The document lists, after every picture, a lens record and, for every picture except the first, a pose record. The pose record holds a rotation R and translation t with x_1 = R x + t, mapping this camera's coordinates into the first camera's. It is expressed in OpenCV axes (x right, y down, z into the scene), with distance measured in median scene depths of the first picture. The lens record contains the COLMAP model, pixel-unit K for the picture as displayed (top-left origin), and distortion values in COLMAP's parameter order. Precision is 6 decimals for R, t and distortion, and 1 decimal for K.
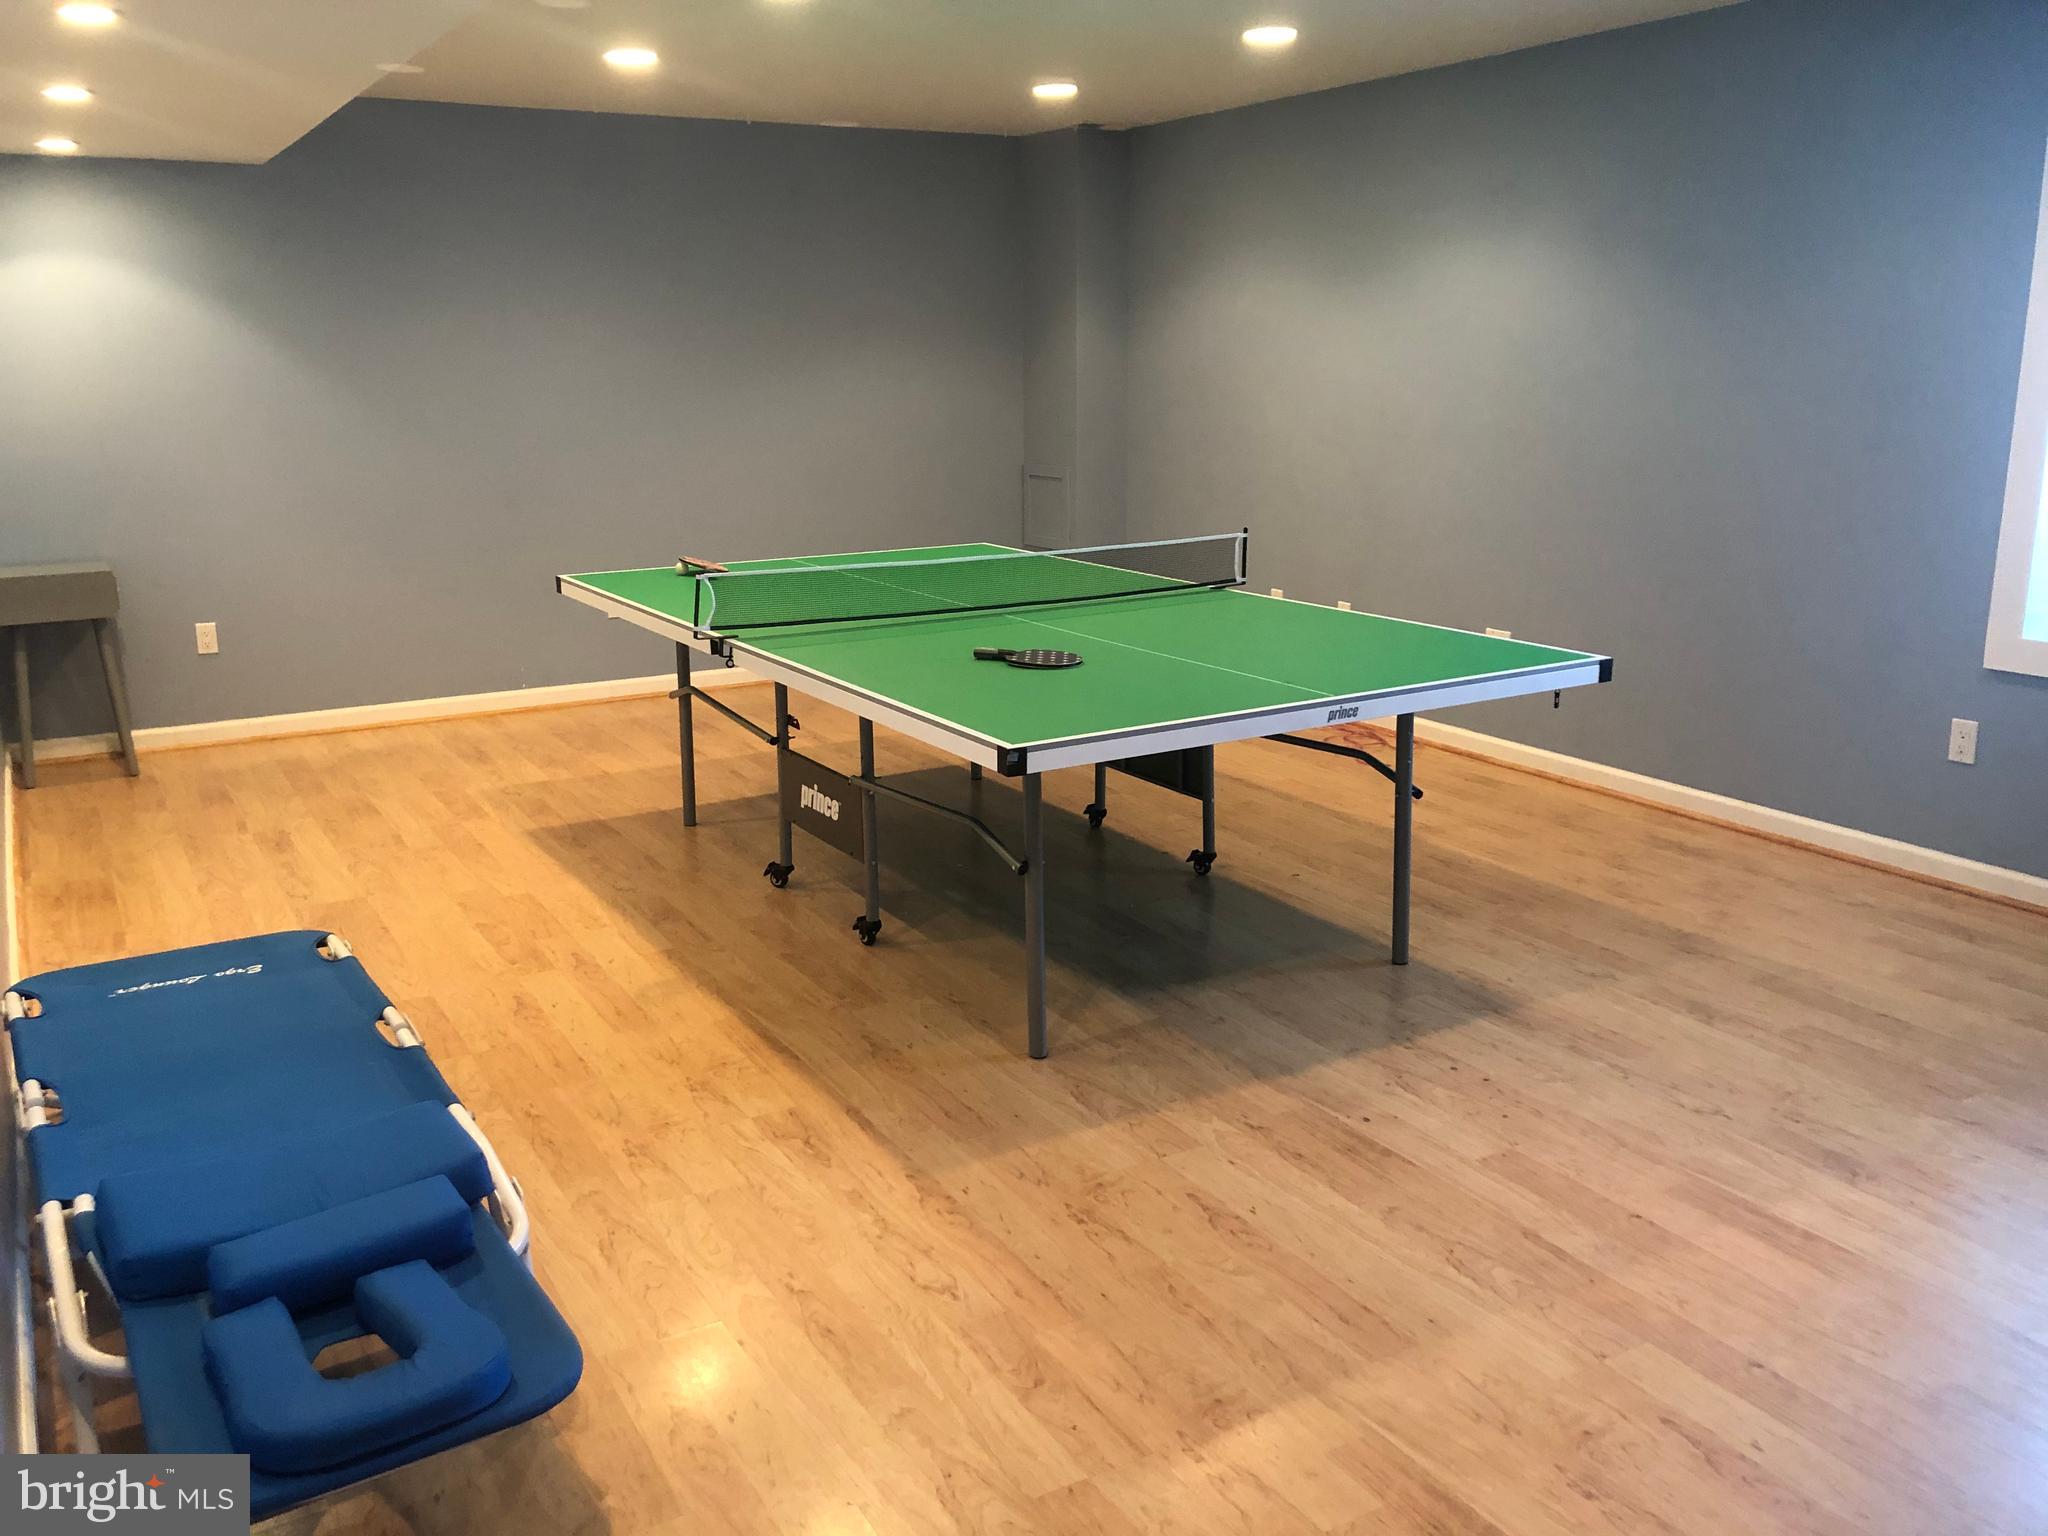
lens RADIAL K [[1715.1, 0, 1019.4], [0, 1715.1, 775.8], [0, 0, 1]] dist [0.022059, -0.032180]
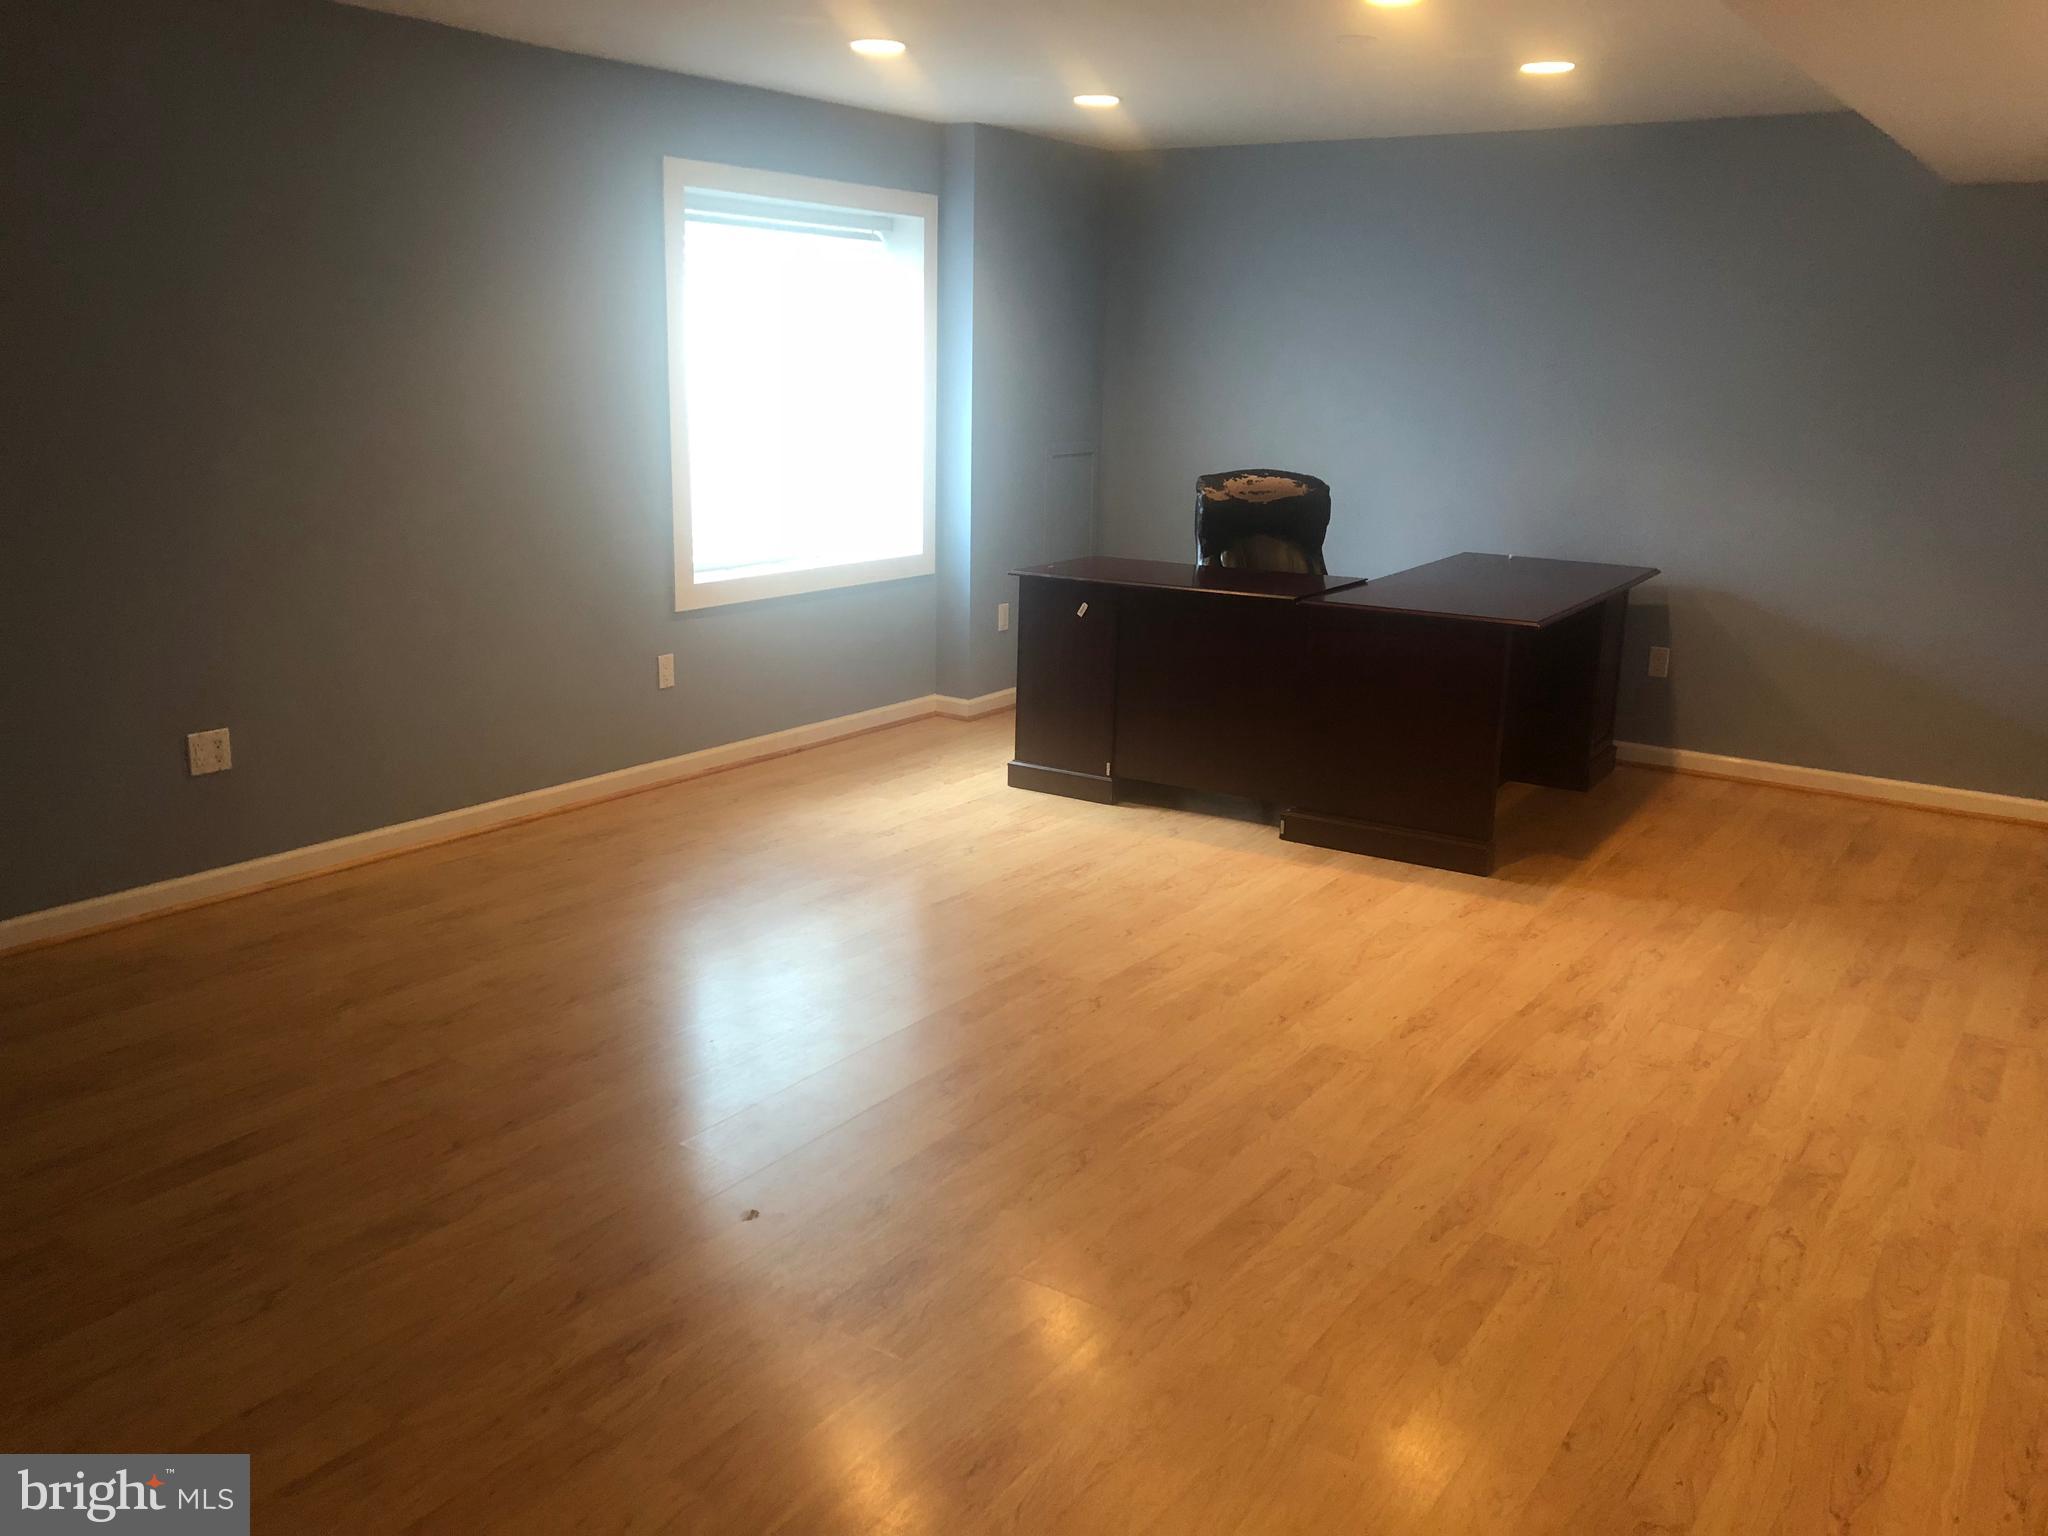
lens RADIAL K [[1715.1, 0, 1013.2], [0, 1715.1, 763.3], [0, 0, 1]] dist [0.022059, -0.032180]
pose [[-0.440029, -0.212725, 0.872423, -1.004544], [0.202953, 0.922838, 0.327383, -0.459896], [-0.874748, 0.321119, -0.362902, 1.769386]]
